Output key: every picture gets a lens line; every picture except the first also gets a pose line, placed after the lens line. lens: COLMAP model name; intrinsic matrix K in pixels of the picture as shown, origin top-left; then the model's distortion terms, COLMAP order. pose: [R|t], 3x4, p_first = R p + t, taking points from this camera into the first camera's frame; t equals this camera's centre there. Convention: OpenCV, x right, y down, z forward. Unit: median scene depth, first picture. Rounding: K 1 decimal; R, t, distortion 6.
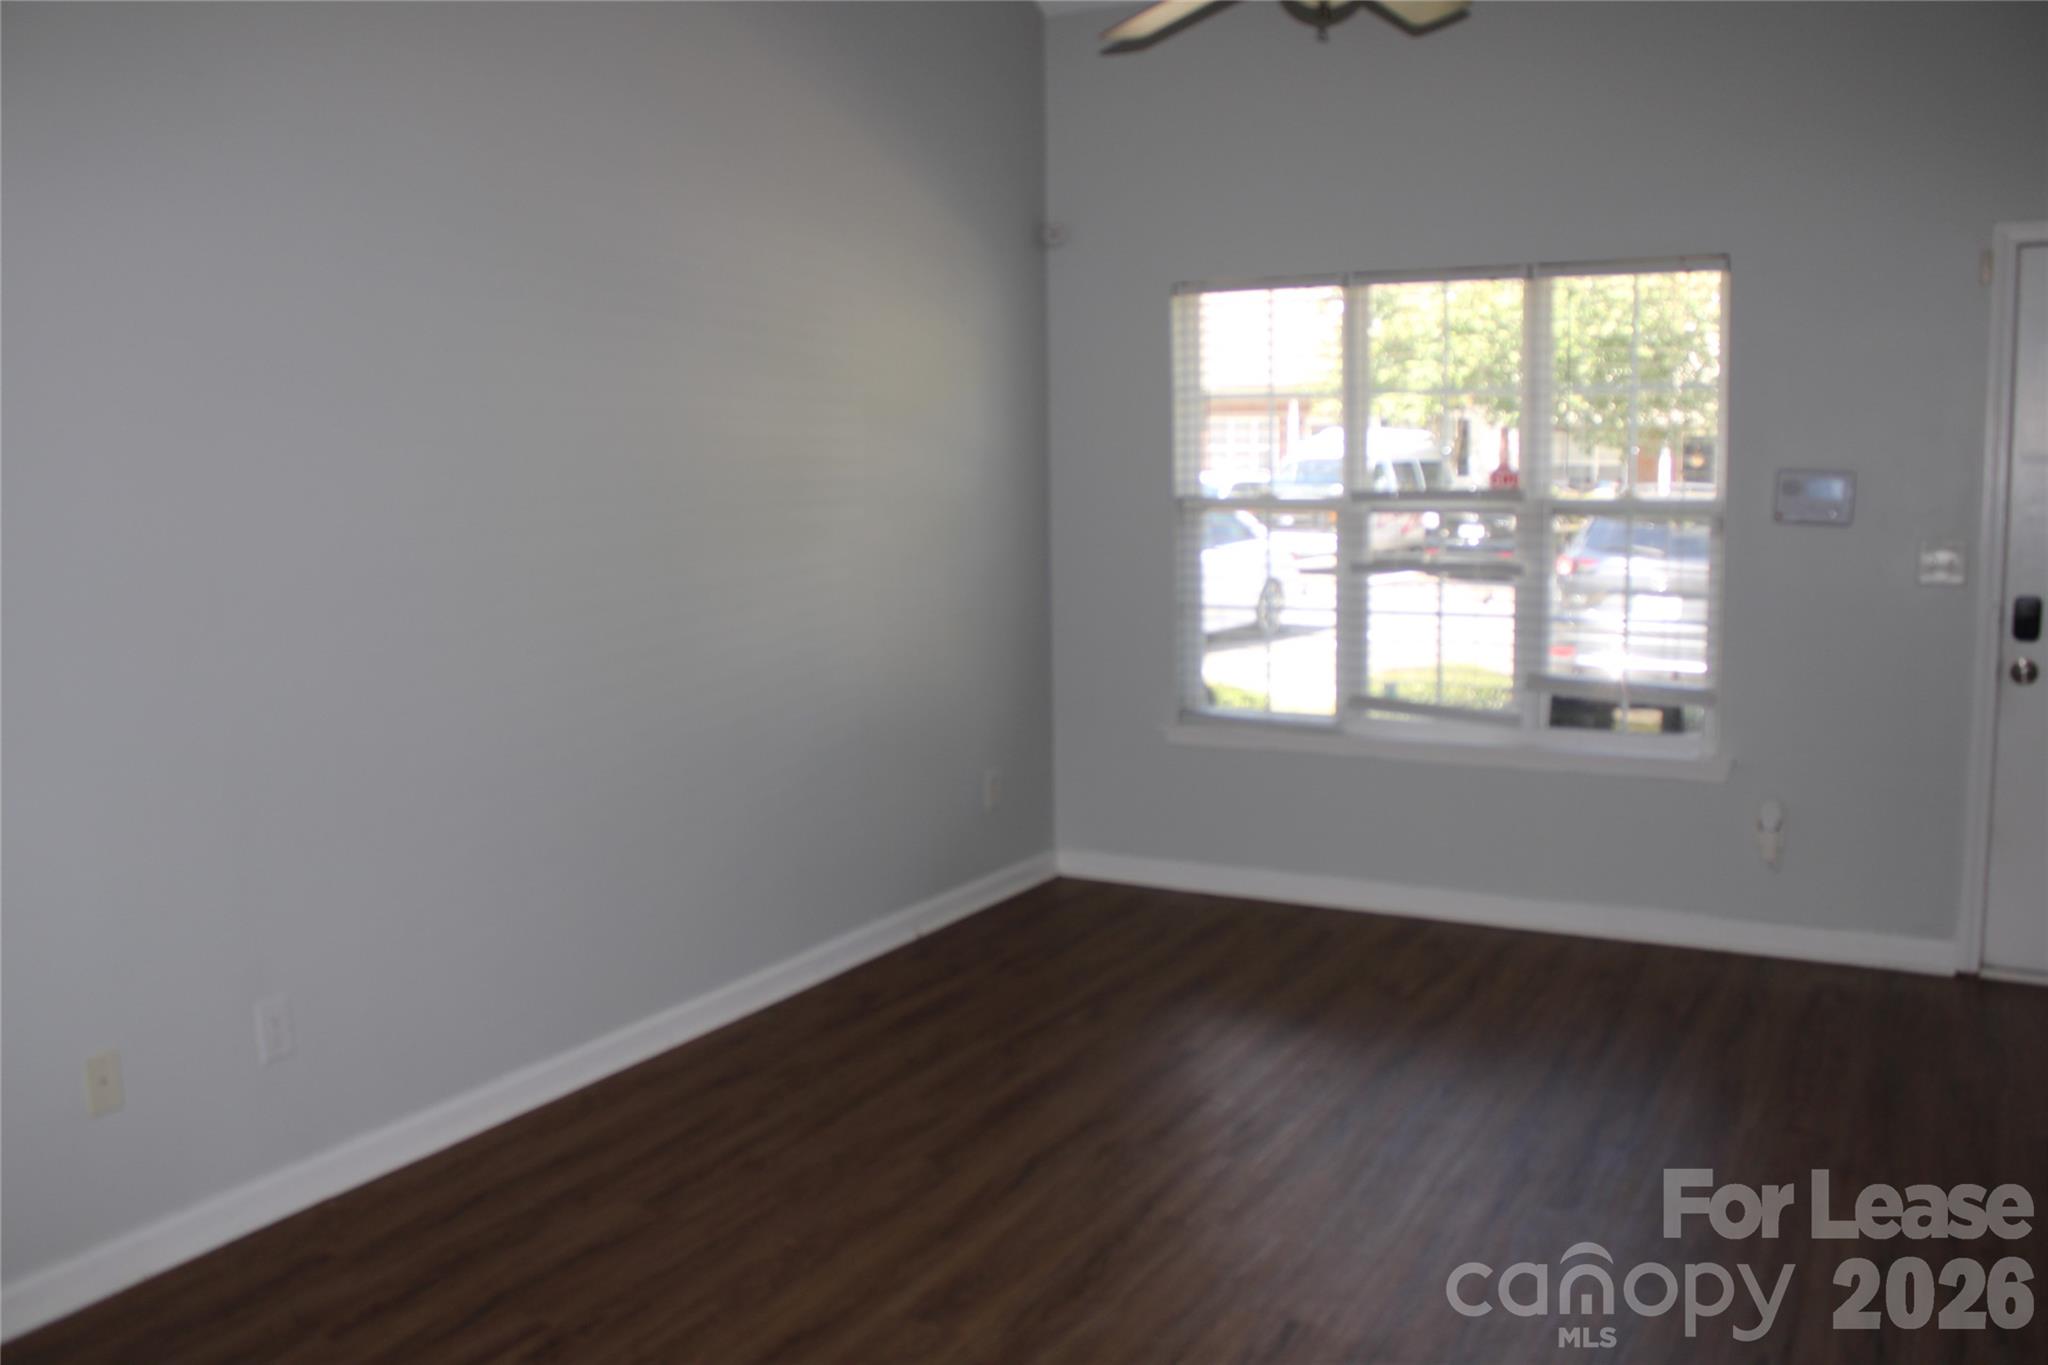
lens RADIAL K [[1746.2, 0, 1028.9], [0, 1746.2, 690.0], [0, 0, 1]] dist [-0.150139, 0.128276]
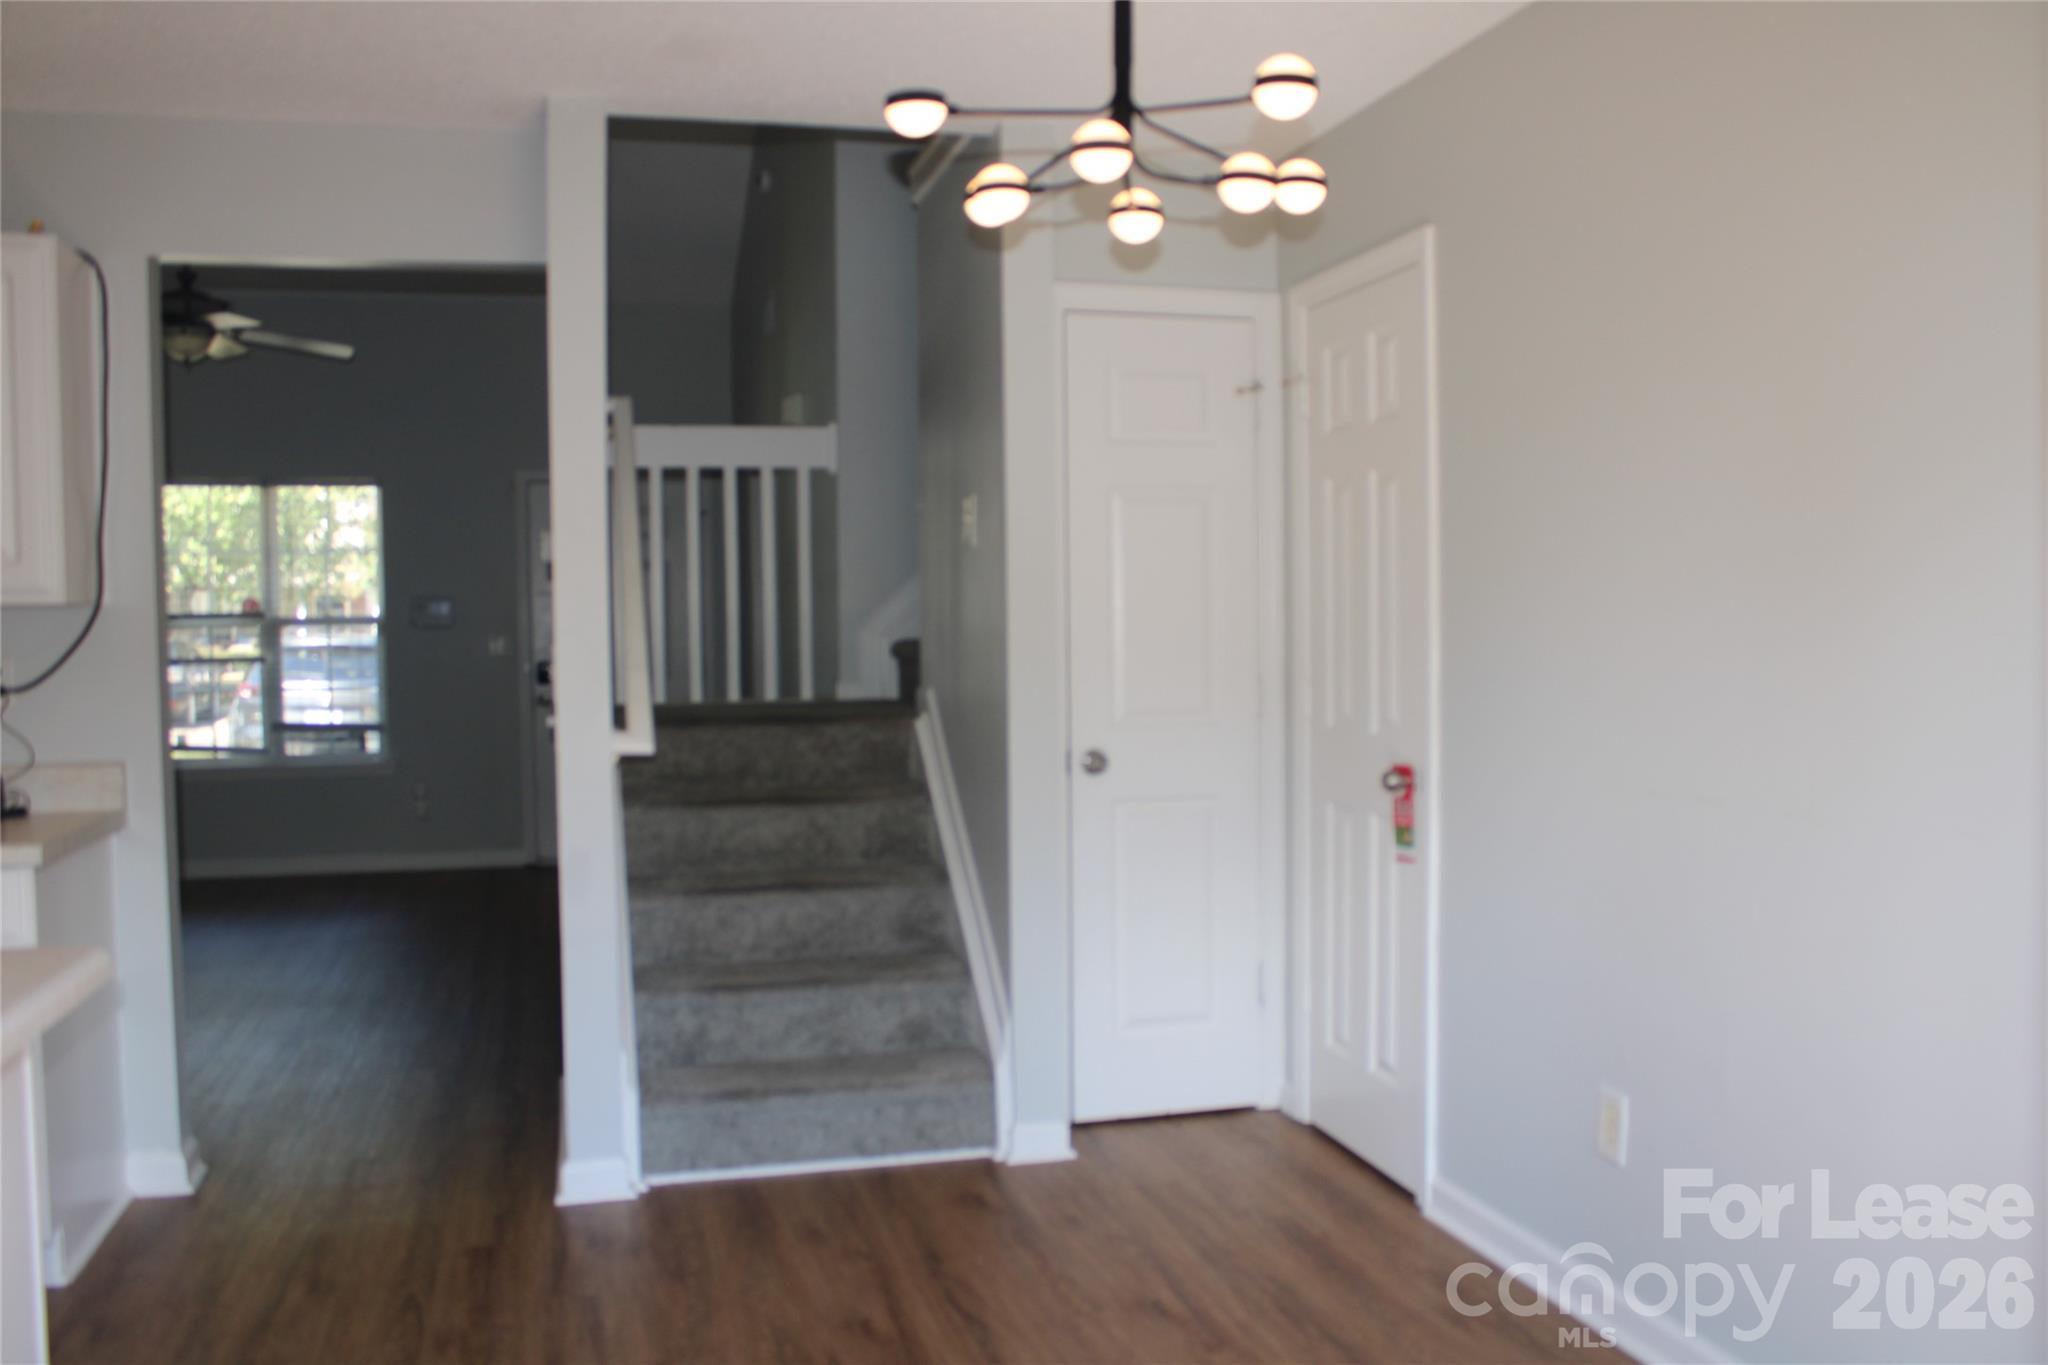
lens RADIAL K [[1746.2, 0, 1028.9], [0, 1746.2, 690.0], [0, 0, 1]] dist [-0.150139, 0.128276]
pose [[0.722328, -0.028226, 0.690975, -0.320870], [0.093289, 0.994011, -0.056917, 0.122358], [-0.685230, 0.105573, 0.720635, -0.693473]]
